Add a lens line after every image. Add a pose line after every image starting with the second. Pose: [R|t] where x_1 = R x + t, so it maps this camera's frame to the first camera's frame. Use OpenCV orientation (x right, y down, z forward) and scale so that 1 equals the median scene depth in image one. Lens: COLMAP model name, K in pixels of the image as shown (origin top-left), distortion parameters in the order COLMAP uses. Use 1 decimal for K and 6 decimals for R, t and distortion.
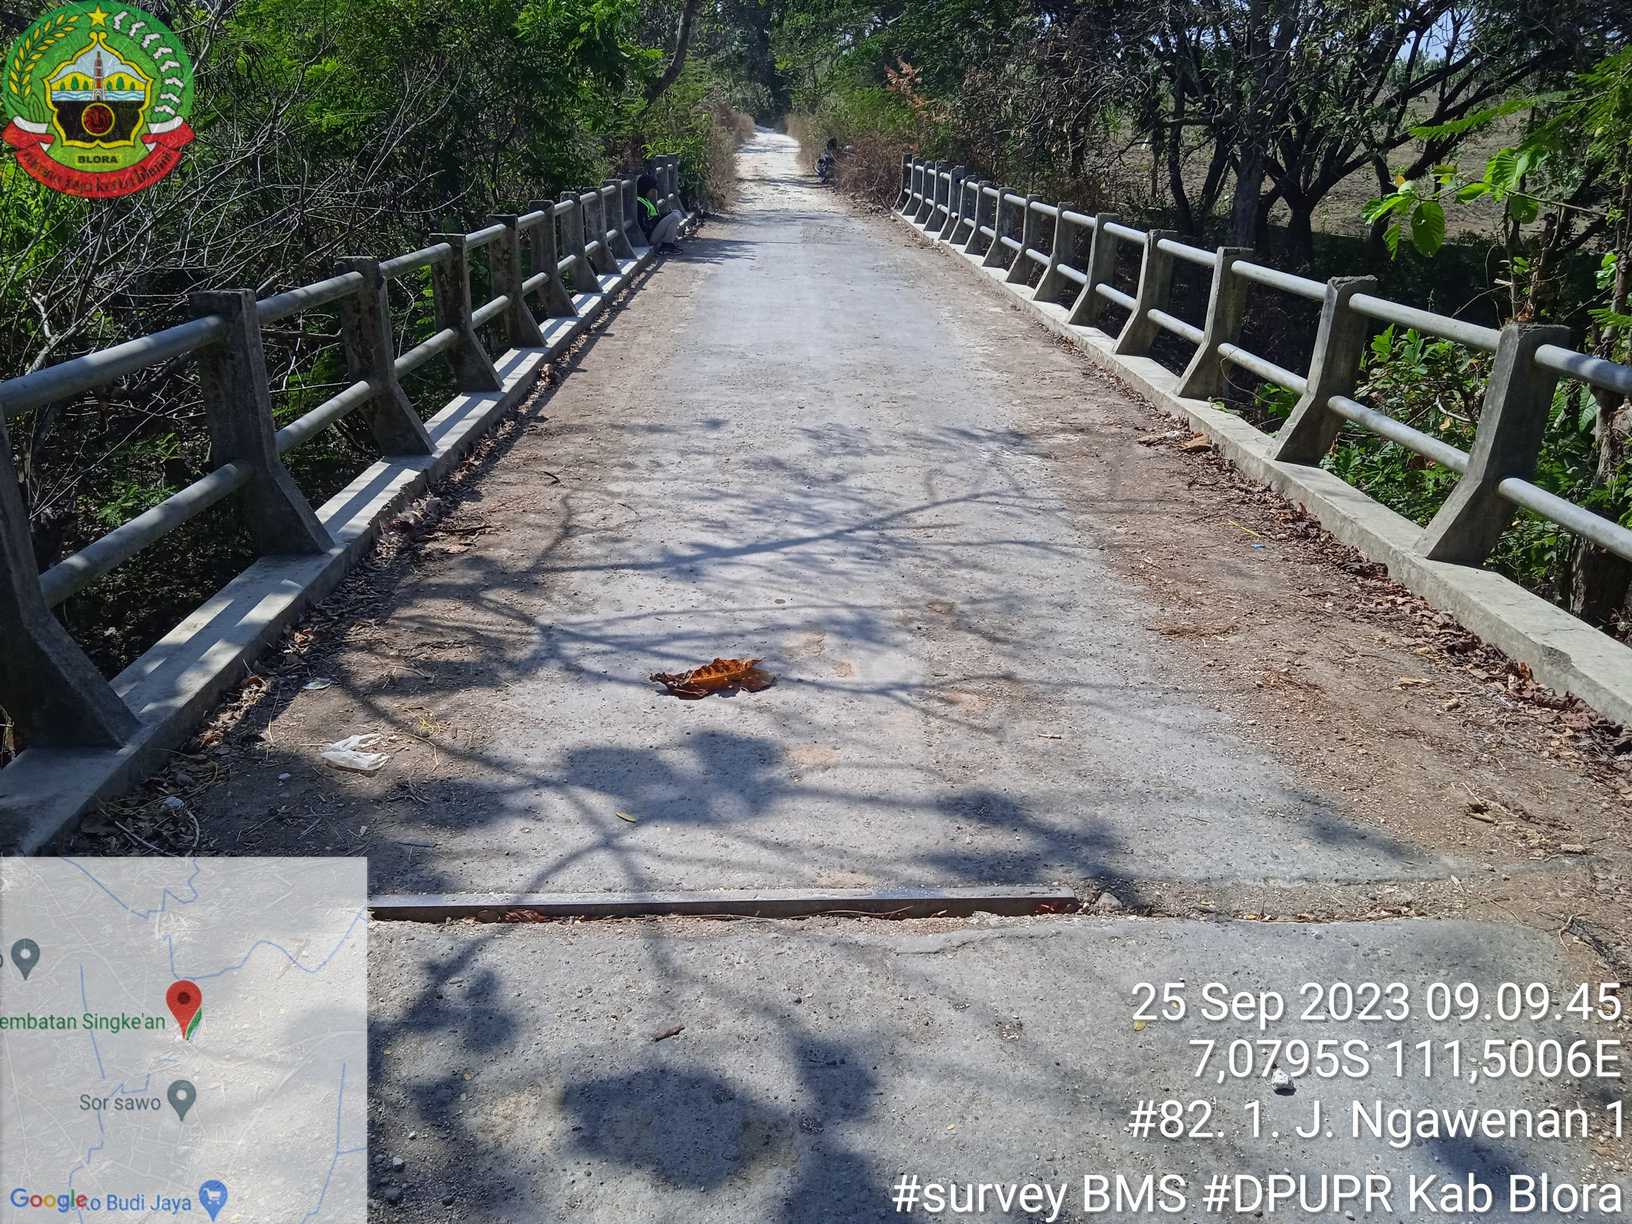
lens RADIAL K [[1373.7, 0, 823.1], [0, 1373.7, 618.8], [0, 0, 1]] dist [0.052178, -0.032620]
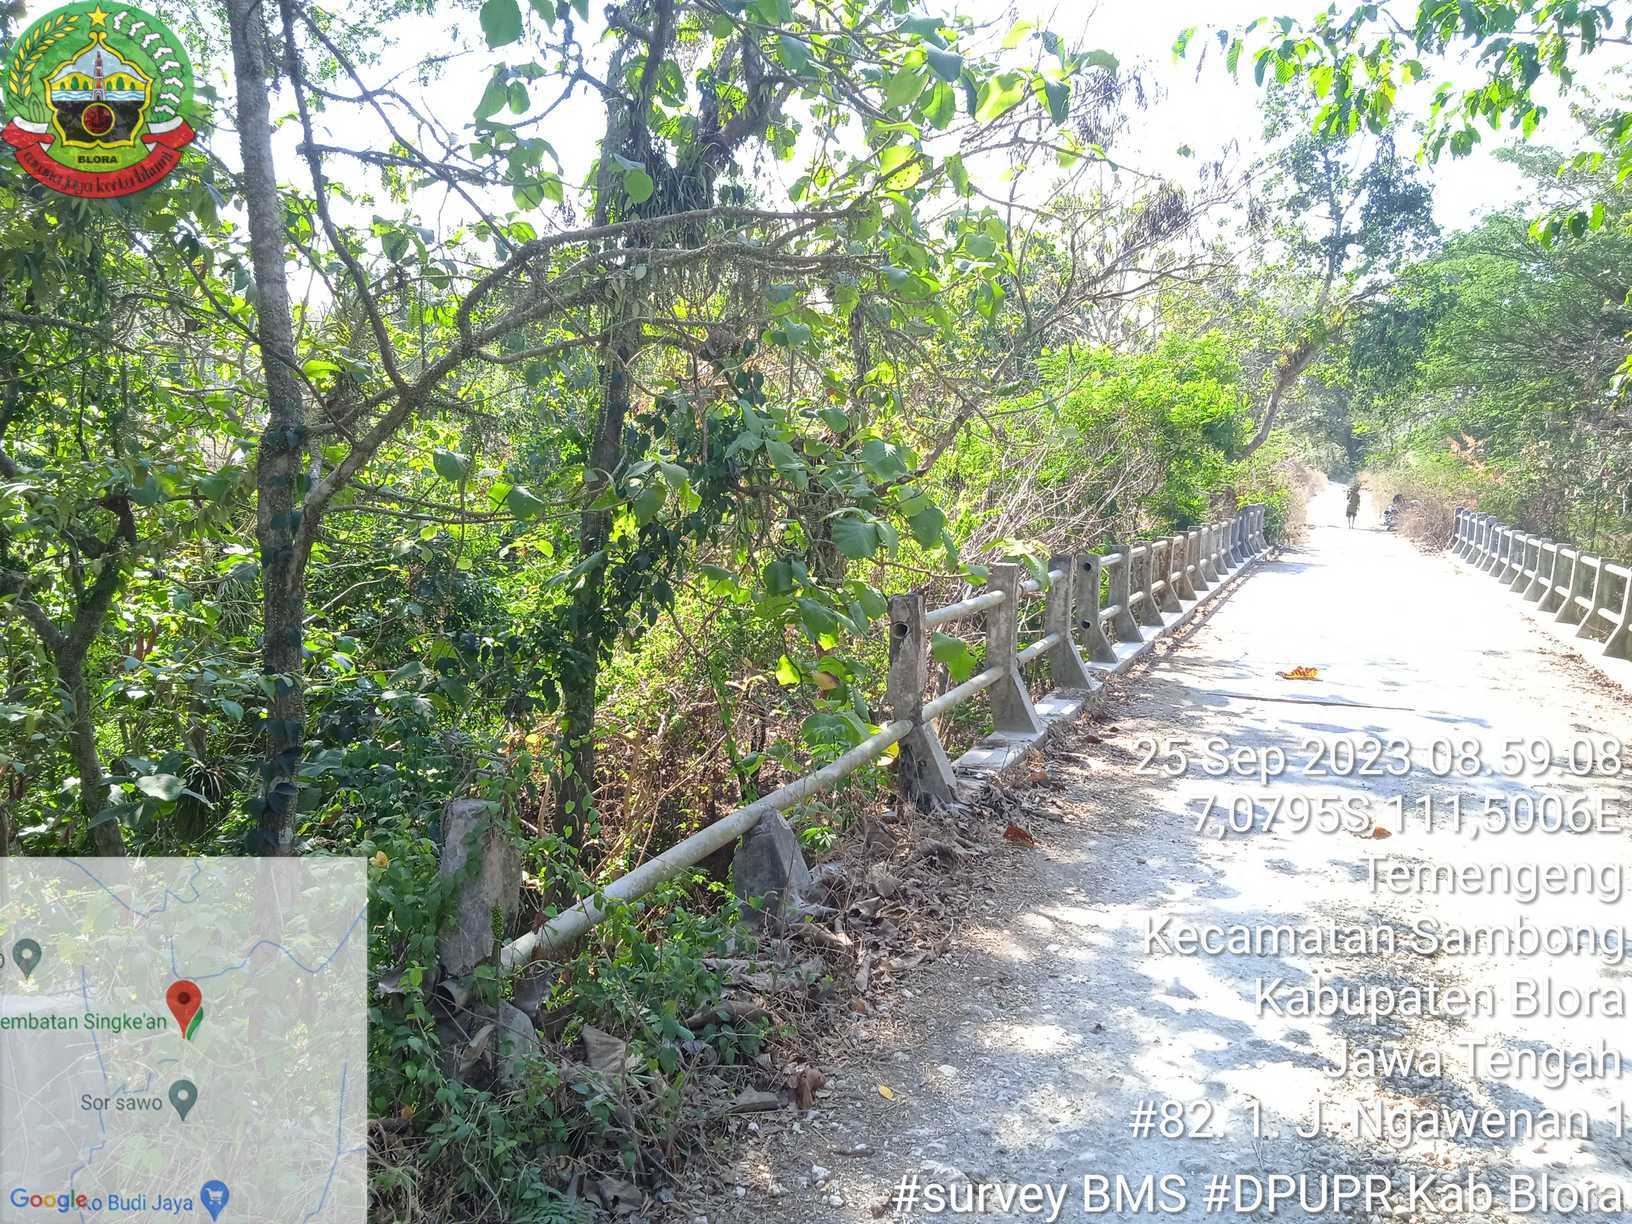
lens RADIAL K [[1373.7, 0, 810.1], [0, 1373.7, 616.9], [0, 0, 1]] dist [0.052178, -0.032620]
pose [[0.919765, 0.054970, -0.388601, 0.022907], [-0.146253, 0.966832, -0.209396, 0.162842], [0.364202, 0.249429, 0.897297, -0.476563]]
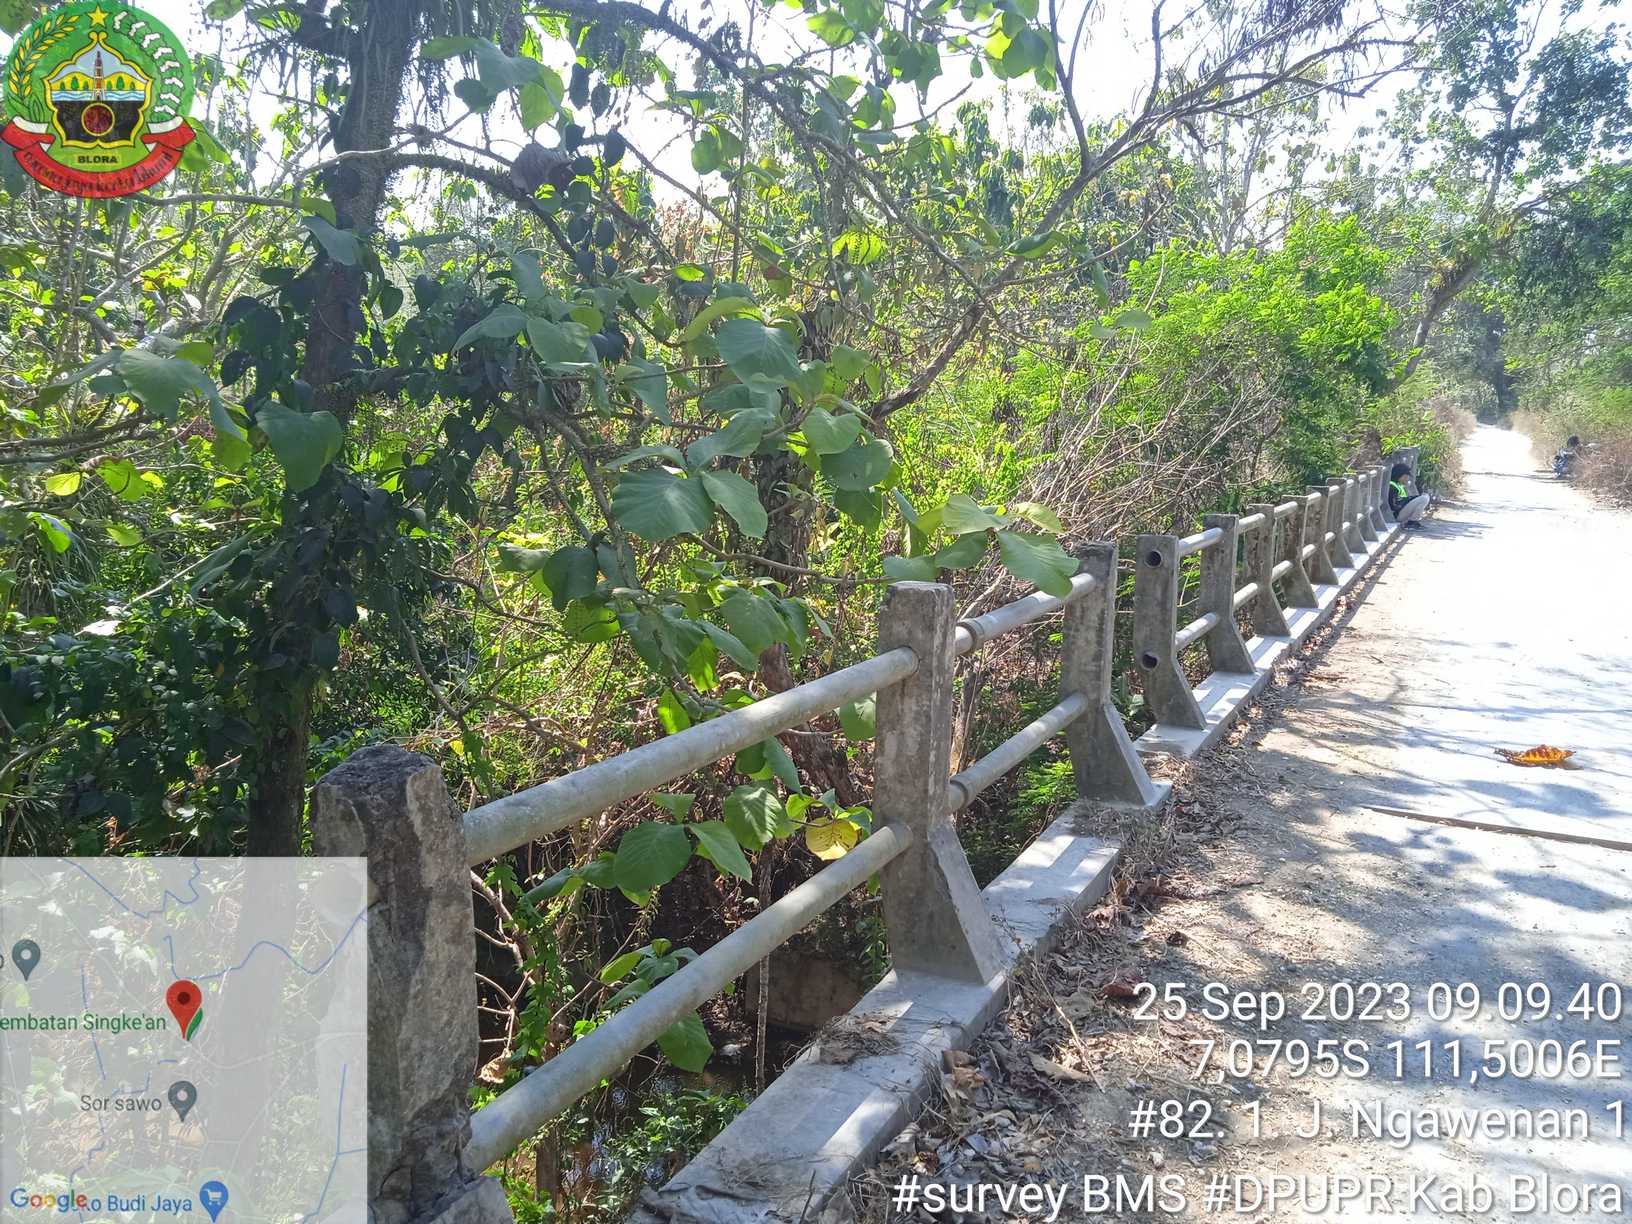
lens RADIAL K [[1373.7, 0, 810.4], [0, 1373.7, 612.6], [0, 0, 1]] dist [0.052178, -0.032620]
pose [[0.885091, 0.082227, -0.458097, -0.024873], [-0.172589, 0.972080, -0.158975, 0.067623], [0.432235, 0.219770, 0.874571, -0.193119]]
